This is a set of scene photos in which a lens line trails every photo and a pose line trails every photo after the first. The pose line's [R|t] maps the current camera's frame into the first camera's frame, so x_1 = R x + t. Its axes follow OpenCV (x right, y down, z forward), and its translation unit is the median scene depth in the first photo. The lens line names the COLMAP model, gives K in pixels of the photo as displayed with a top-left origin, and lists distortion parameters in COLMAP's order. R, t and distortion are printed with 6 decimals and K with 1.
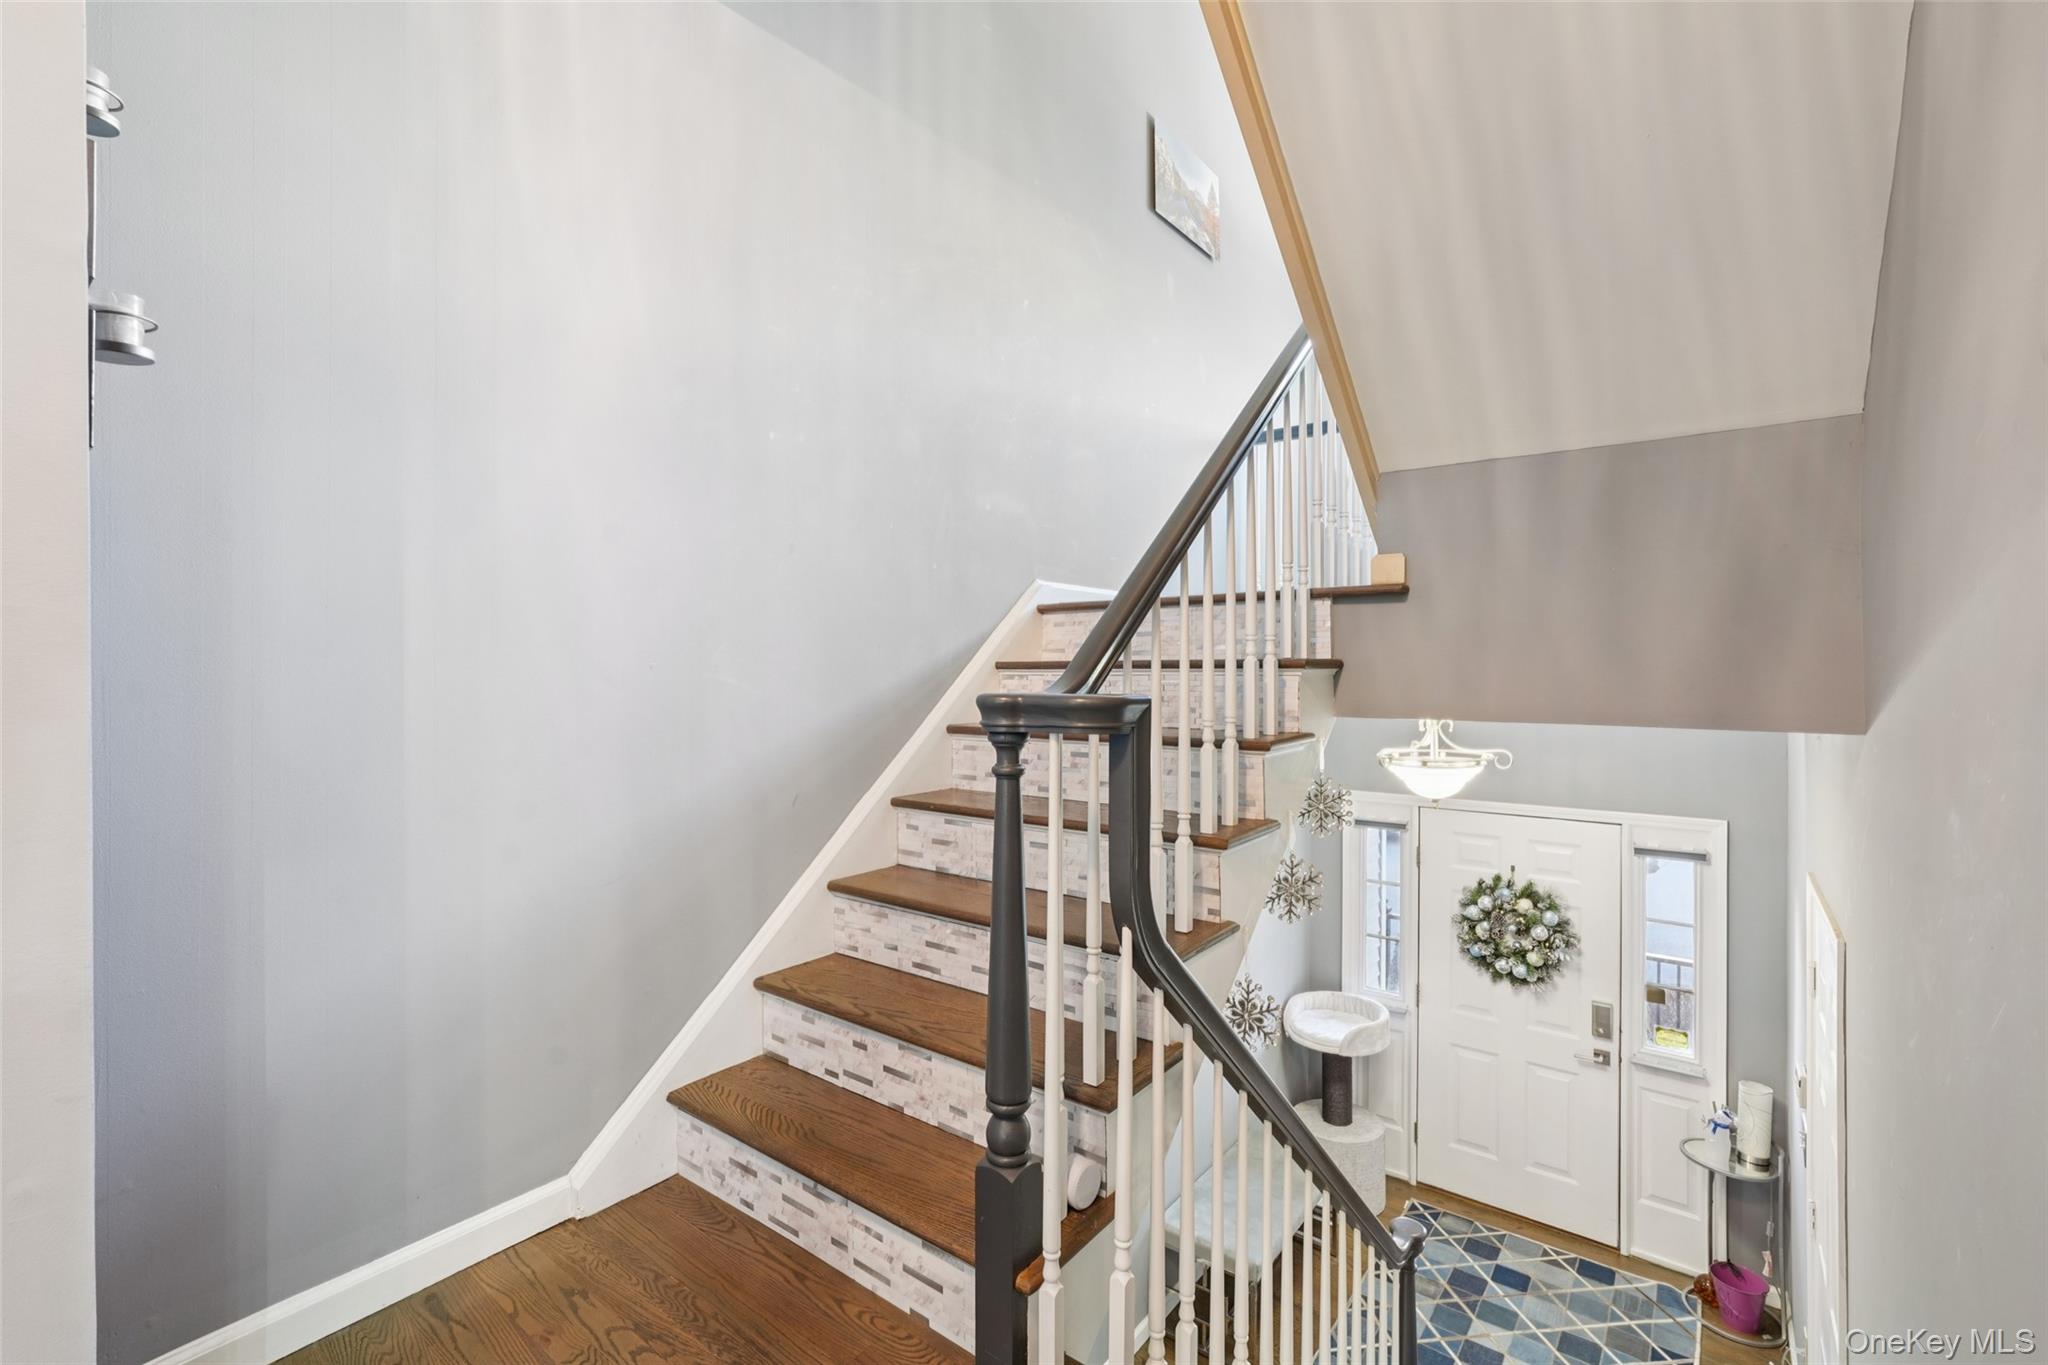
lens RADIAL K [[904.3, 0, 1033.4], [0, 904.3, 684.2], [0, 0, 1]] dist [-0.010985, 0.006187]
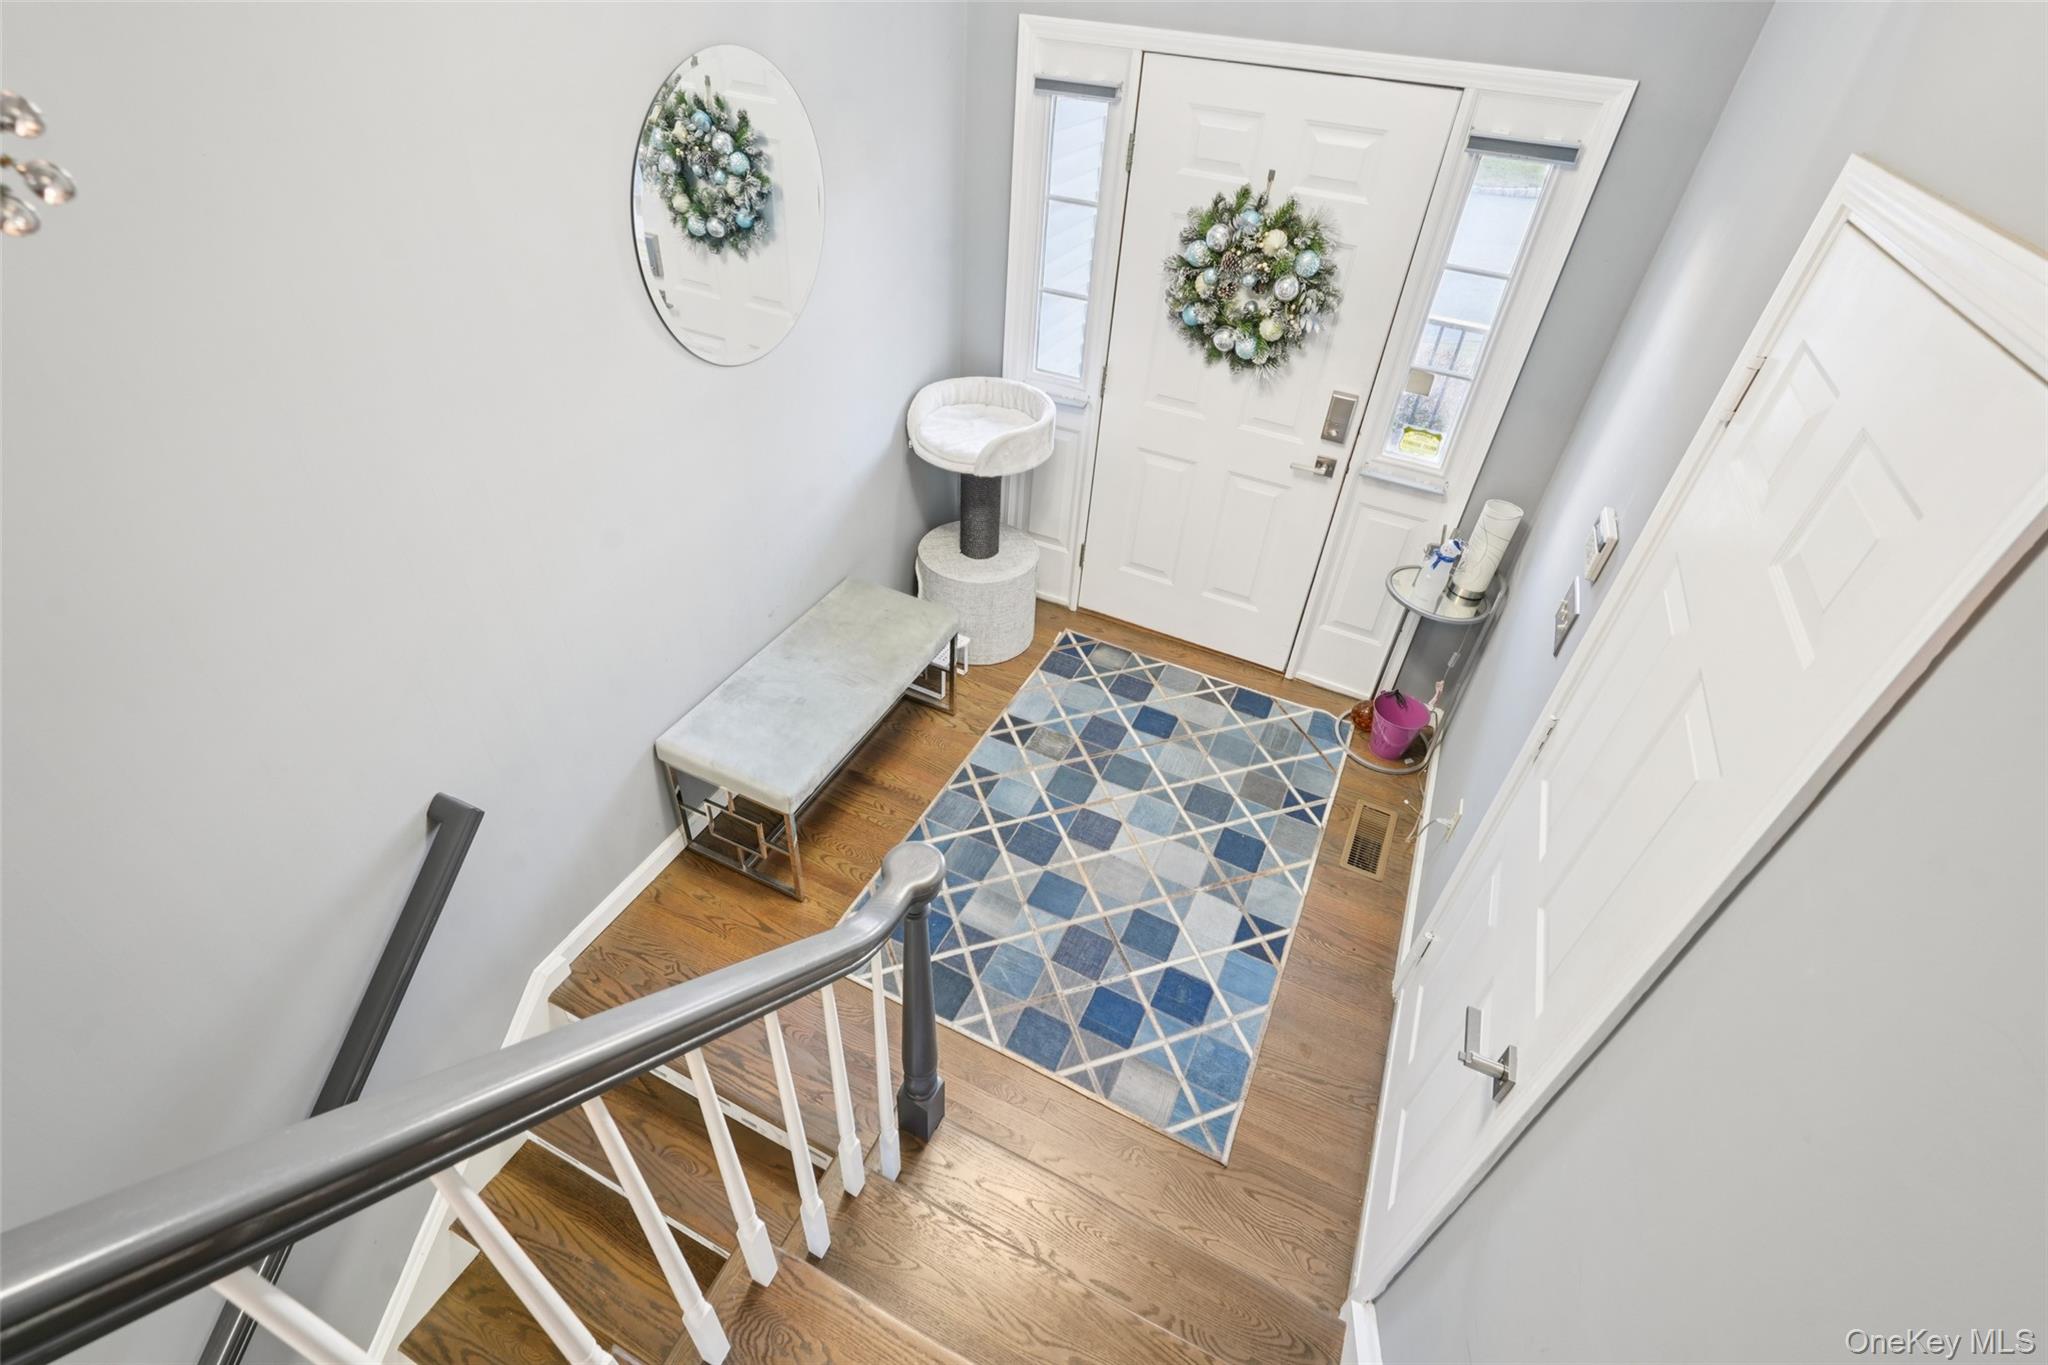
lens RADIAL K [[904.3, 0, 1020.3], [0, 904.3, 673.9], [0, 0, 1]] dist [-0.010985, 0.006187]
pose [[0.977249, -0.088009, 0.192976, 0.236419], [-0.053527, 0.778058, 0.625908, 0.101788], [-0.205232, -0.621997, 0.755645, 0.396847]]
